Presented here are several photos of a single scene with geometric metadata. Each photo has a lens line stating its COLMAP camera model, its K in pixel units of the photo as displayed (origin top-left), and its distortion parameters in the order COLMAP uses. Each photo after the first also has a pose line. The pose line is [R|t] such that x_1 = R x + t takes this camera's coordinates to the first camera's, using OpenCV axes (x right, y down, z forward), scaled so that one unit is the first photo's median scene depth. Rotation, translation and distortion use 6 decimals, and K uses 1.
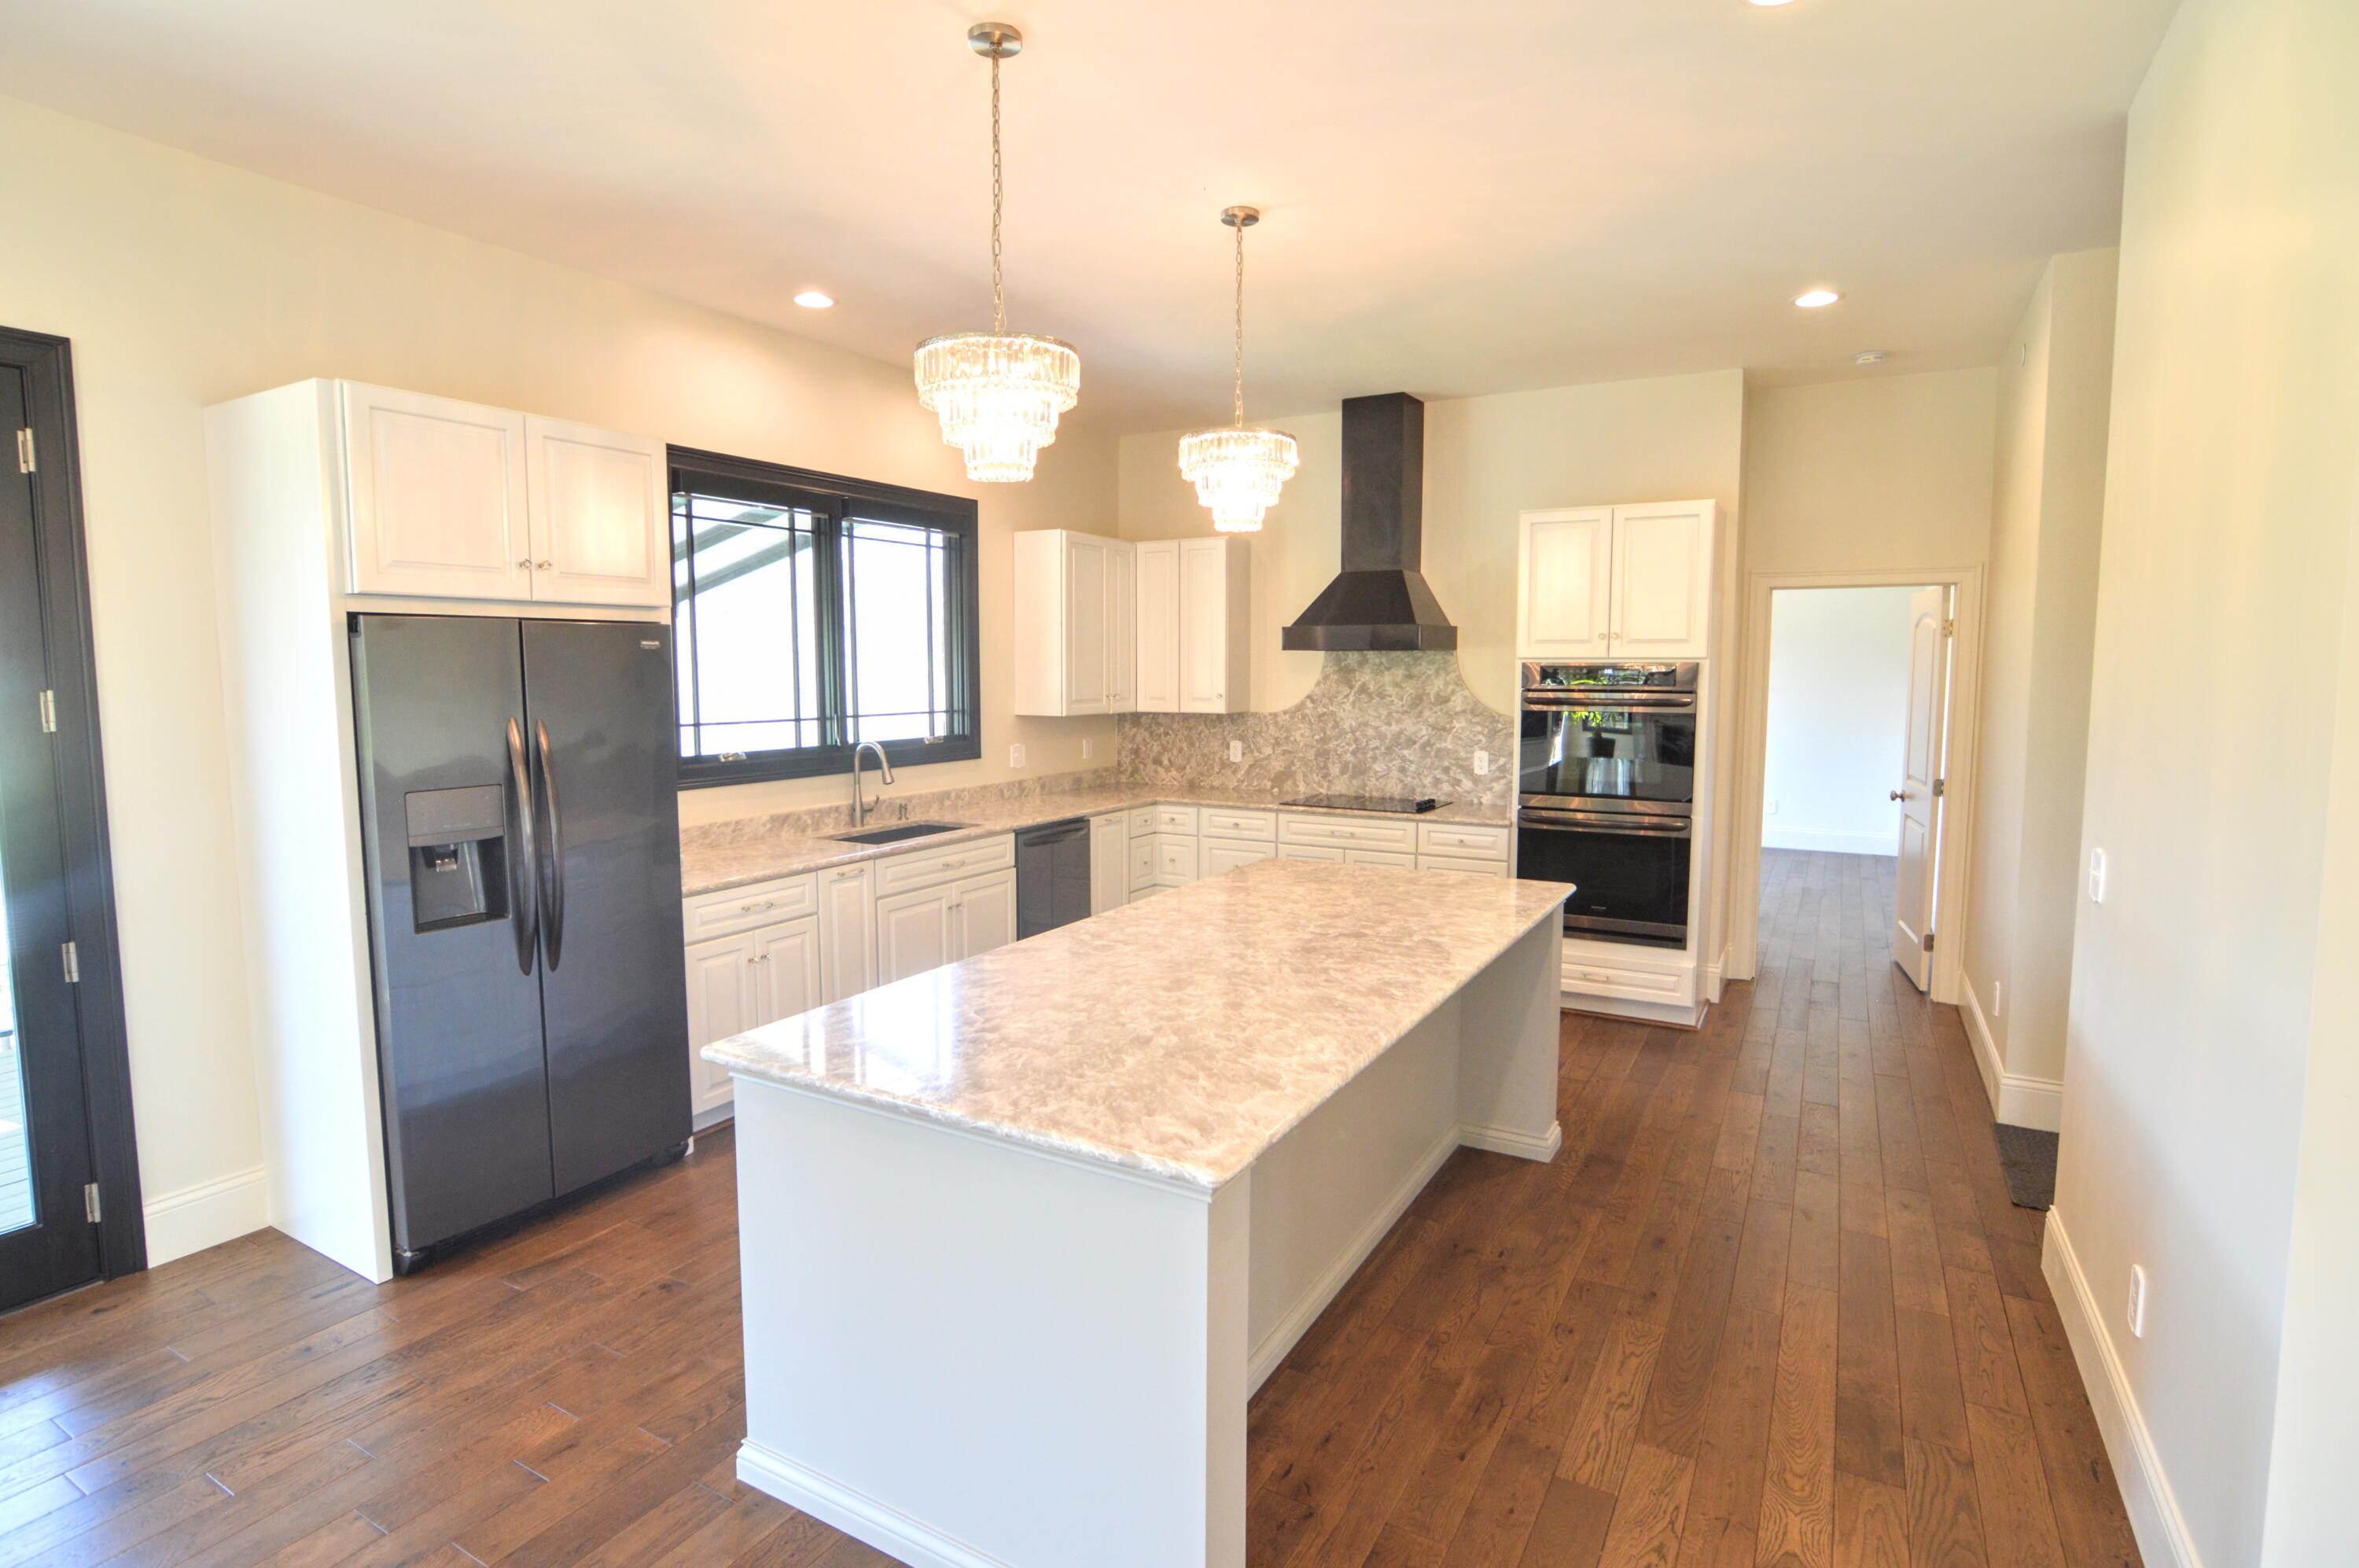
lens RADIAL K [[1158.9, 0, 1172.7], [0, 1158.9, 772.3], [0, 0, 1]] dist [-0.001287, -0.000196]
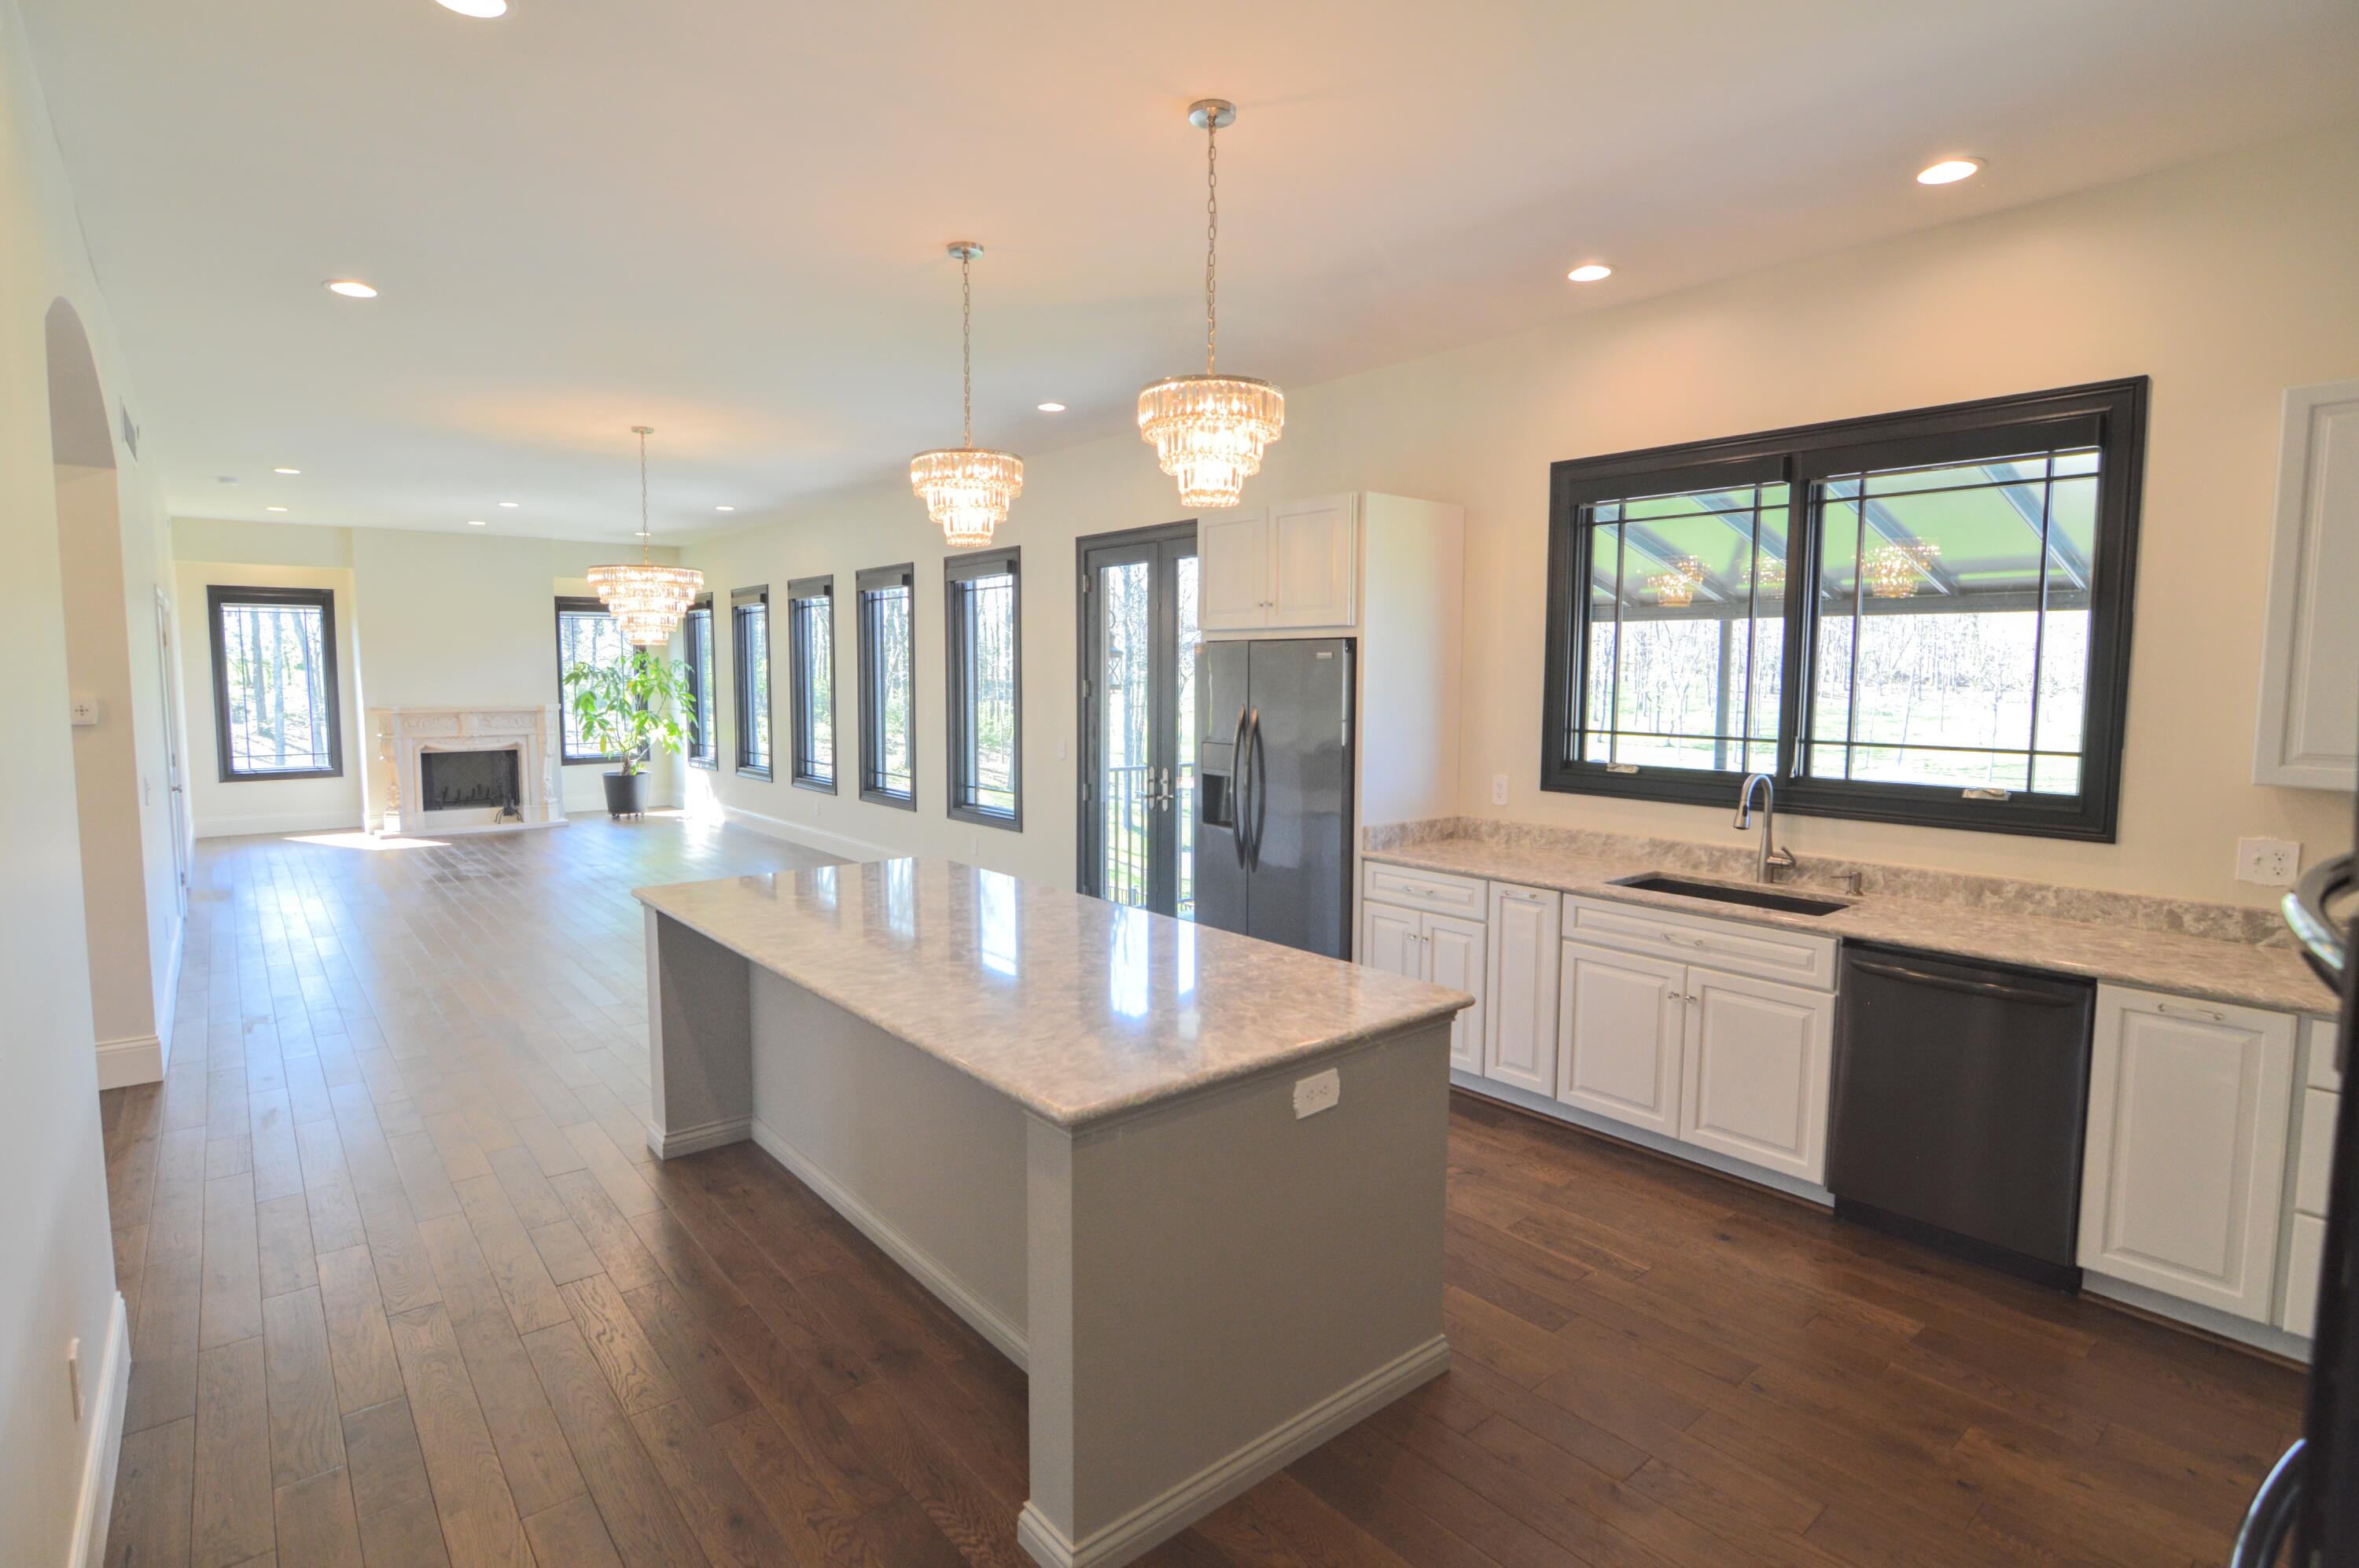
lens RADIAL K [[1158.9, 0, 1172.7], [0, 1158.9, 772.3], [0, 0, 1]] dist [-0.001287, -0.000196]
pose [[-0.345757, 0.079653, -0.934937, 0.628517], [-0.090478, 0.988917, 0.117712, -0.087294], [0.933952, 0.125291, -0.334719, 0.954932]]
